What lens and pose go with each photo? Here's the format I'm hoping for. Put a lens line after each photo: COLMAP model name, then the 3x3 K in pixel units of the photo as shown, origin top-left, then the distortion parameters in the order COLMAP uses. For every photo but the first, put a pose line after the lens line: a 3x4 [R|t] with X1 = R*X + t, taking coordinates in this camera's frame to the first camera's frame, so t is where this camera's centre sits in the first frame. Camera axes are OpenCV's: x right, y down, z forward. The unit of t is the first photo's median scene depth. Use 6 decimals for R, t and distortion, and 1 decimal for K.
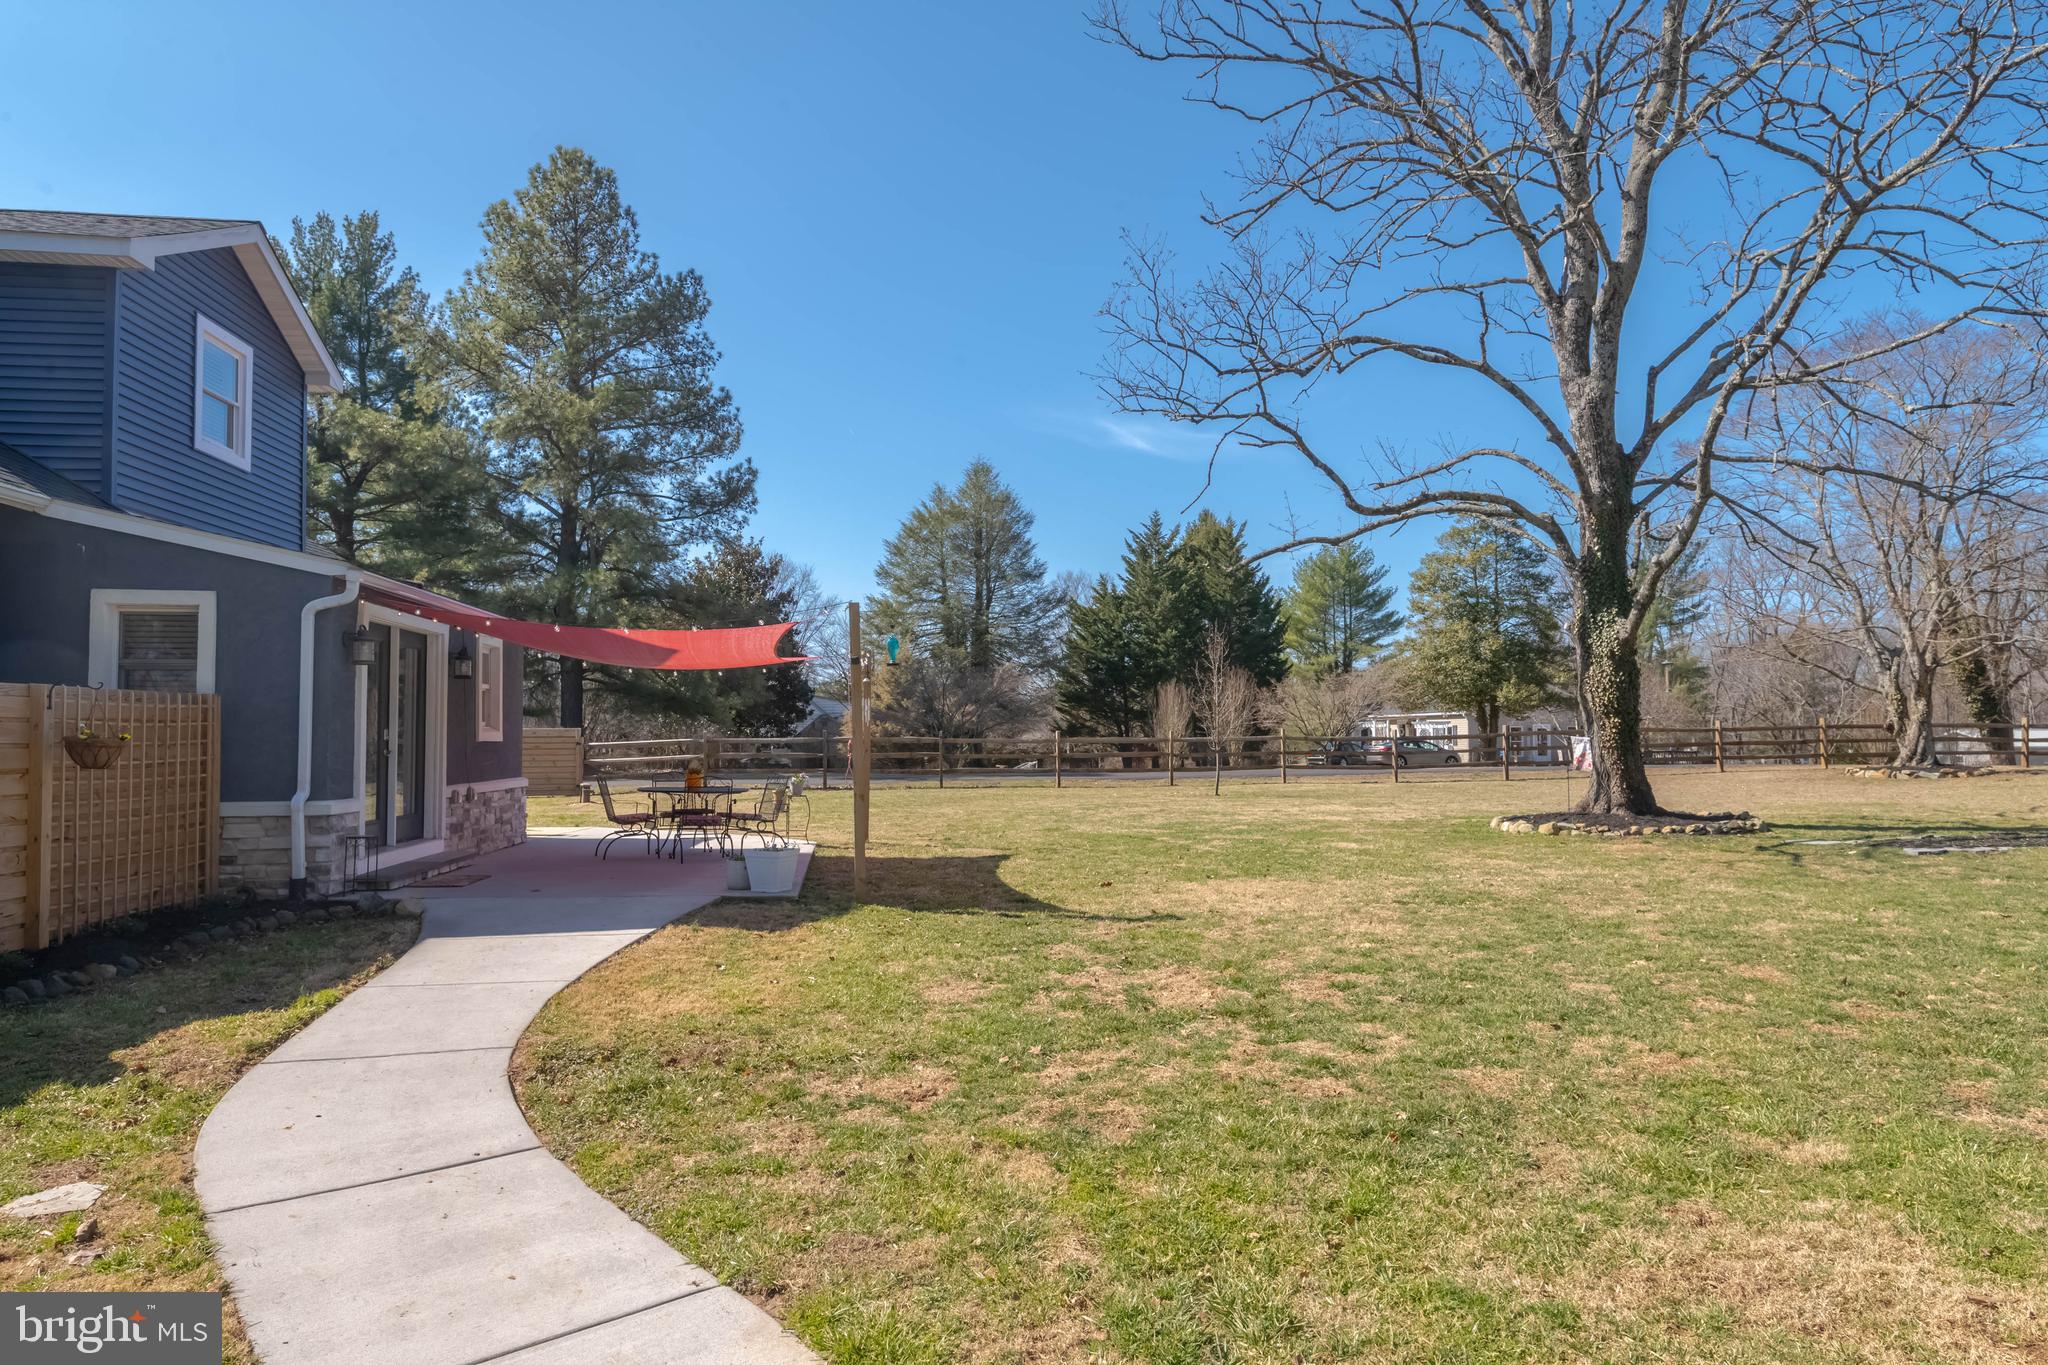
lens RADIAL K [[1213.8, 0, 1028.1], [0, 1213.8, 686.9], [0, 0, 1]] dist [0.006358, 0.001592]
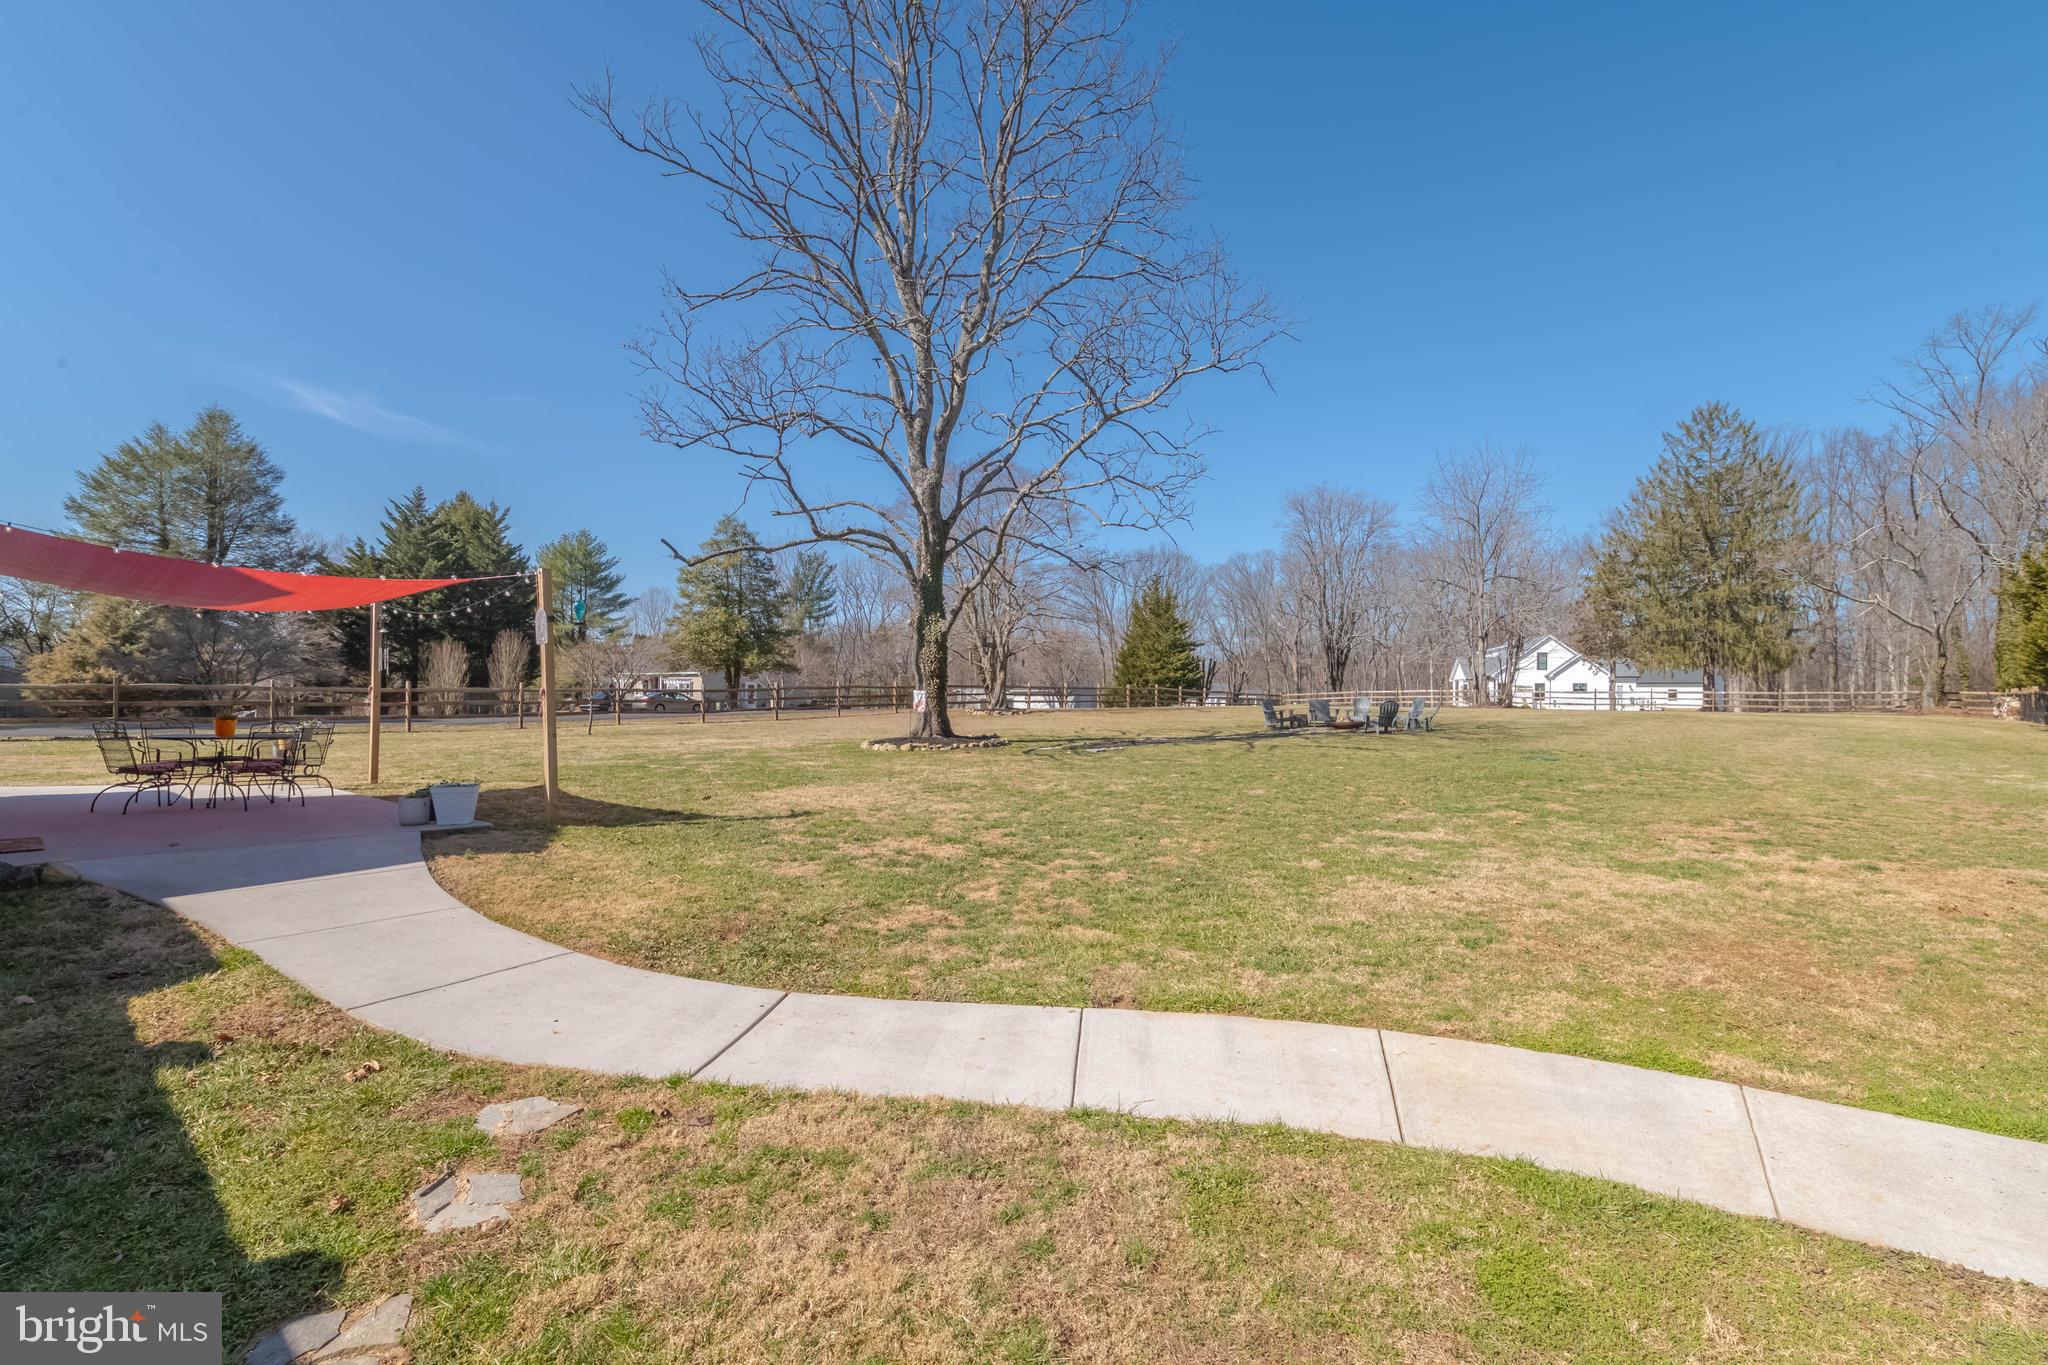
lens RADIAL K [[897.4, 0, 1030.0], [0, 897.4, 686.7], [0, 0, 1]] dist [-0.011596, -0.001233]
pose [[0.709557, 0.012105, 0.704544, -0.273047], [-0.037826, 0.999065, 0.020929, 0.004878], [-0.703632, -0.041501, 0.709351, 0.042053]]
